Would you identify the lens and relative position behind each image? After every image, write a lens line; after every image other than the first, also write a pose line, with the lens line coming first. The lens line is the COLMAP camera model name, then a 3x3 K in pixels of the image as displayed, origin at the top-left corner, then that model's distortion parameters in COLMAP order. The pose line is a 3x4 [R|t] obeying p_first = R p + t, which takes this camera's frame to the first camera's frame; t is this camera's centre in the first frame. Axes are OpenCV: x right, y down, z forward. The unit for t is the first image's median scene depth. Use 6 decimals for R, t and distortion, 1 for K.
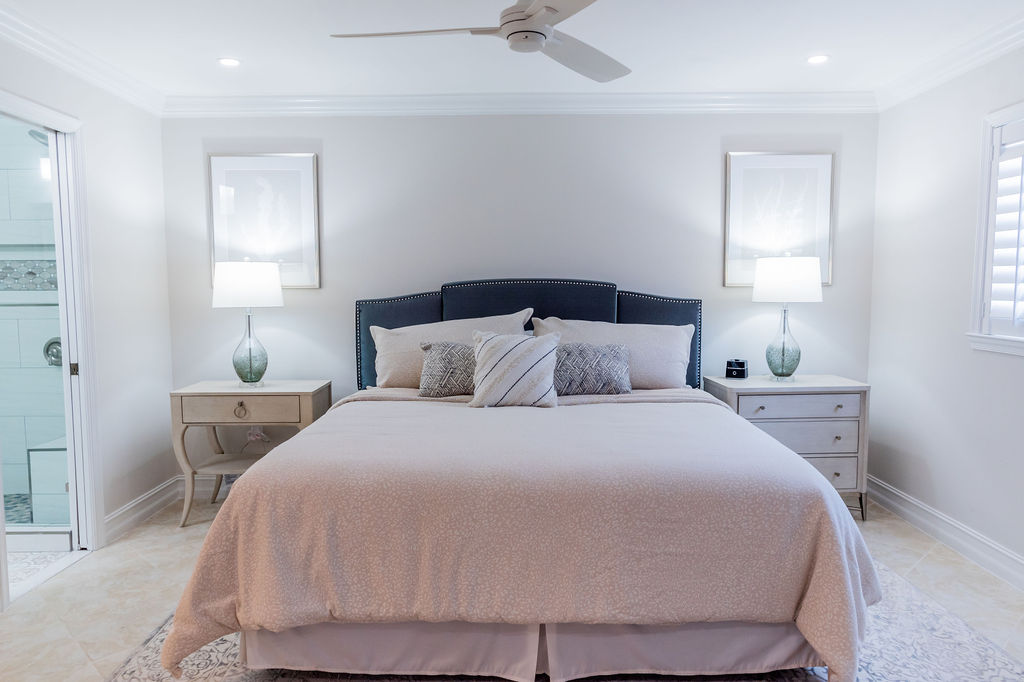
lens RADIAL K [[703.0, 0, 512.0], [0, 703.0, 341.0], [0, 0, 1]] dist [-0.003328, -0.000133]
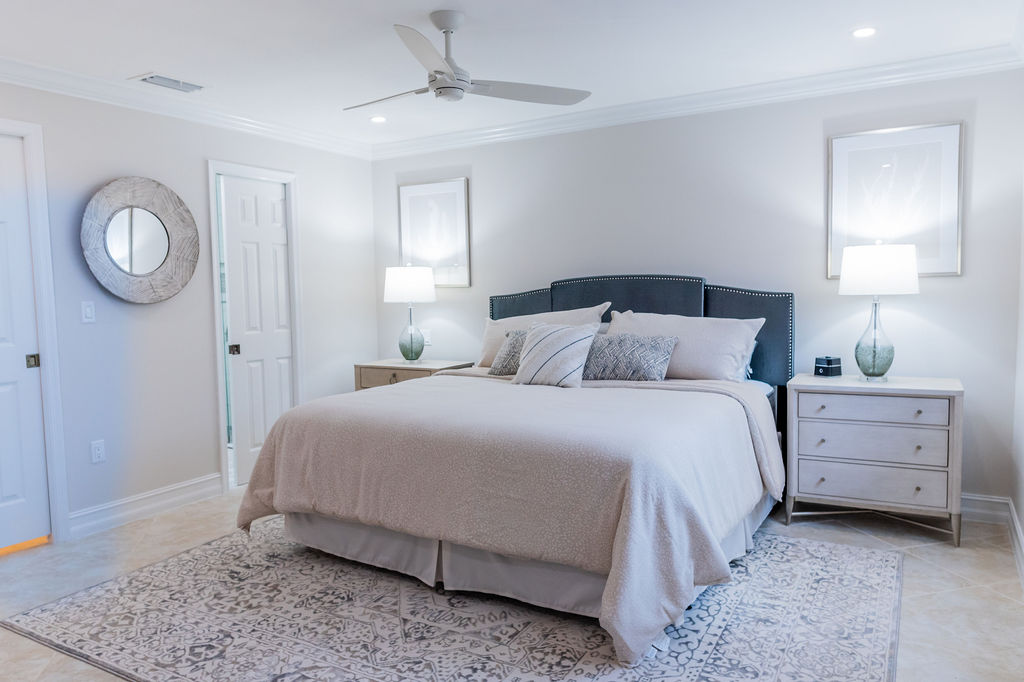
lens RADIAL K [[724.2, 0, 512.0], [0, 724.2, 341.0], [0, 0, 1]] dist [-0.001004, -0.002610]
pose [[0.857250, 0.025305, -0.514279, 0.511688], [-0.025855, 0.999647, 0.006091, 0.011877], [0.514251, 0.008075, 0.857601, -0.051751]]
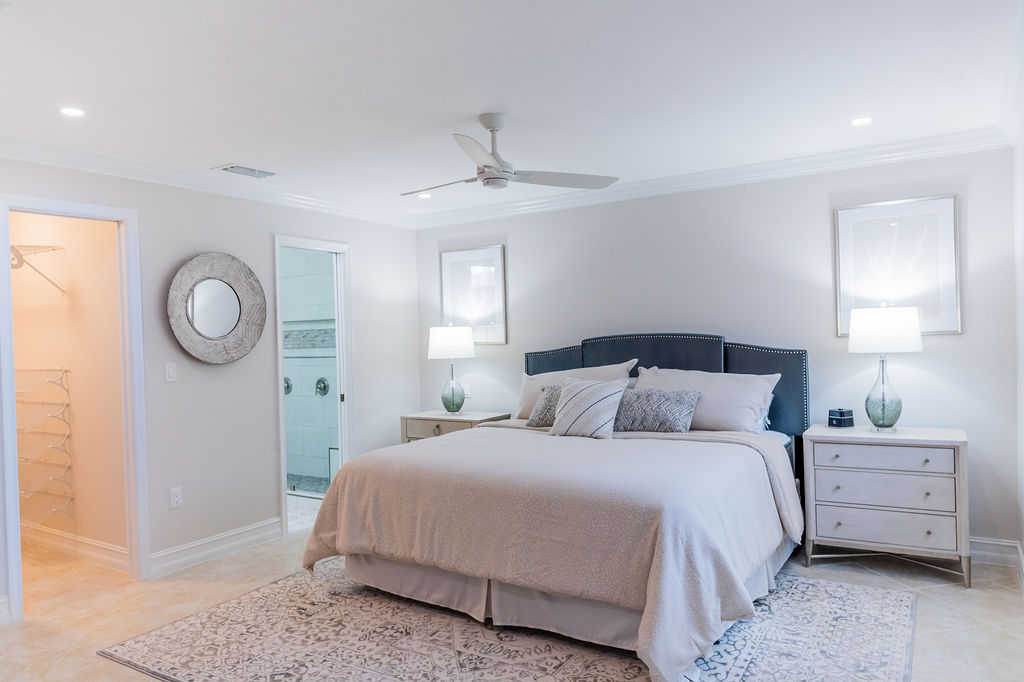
lens RADIAL K [[703.0, 0, 512.0], [0, 703.0, 341.0], [0, 0, 1]] dist [-0.003328, -0.000133]
pose [[0.839265, -0.014953, -0.543517, 0.534121], [-0.019738, 0.998125, -0.057939, -0.003706], [0.543364, 0.059354, 0.837396, -0.129334]]
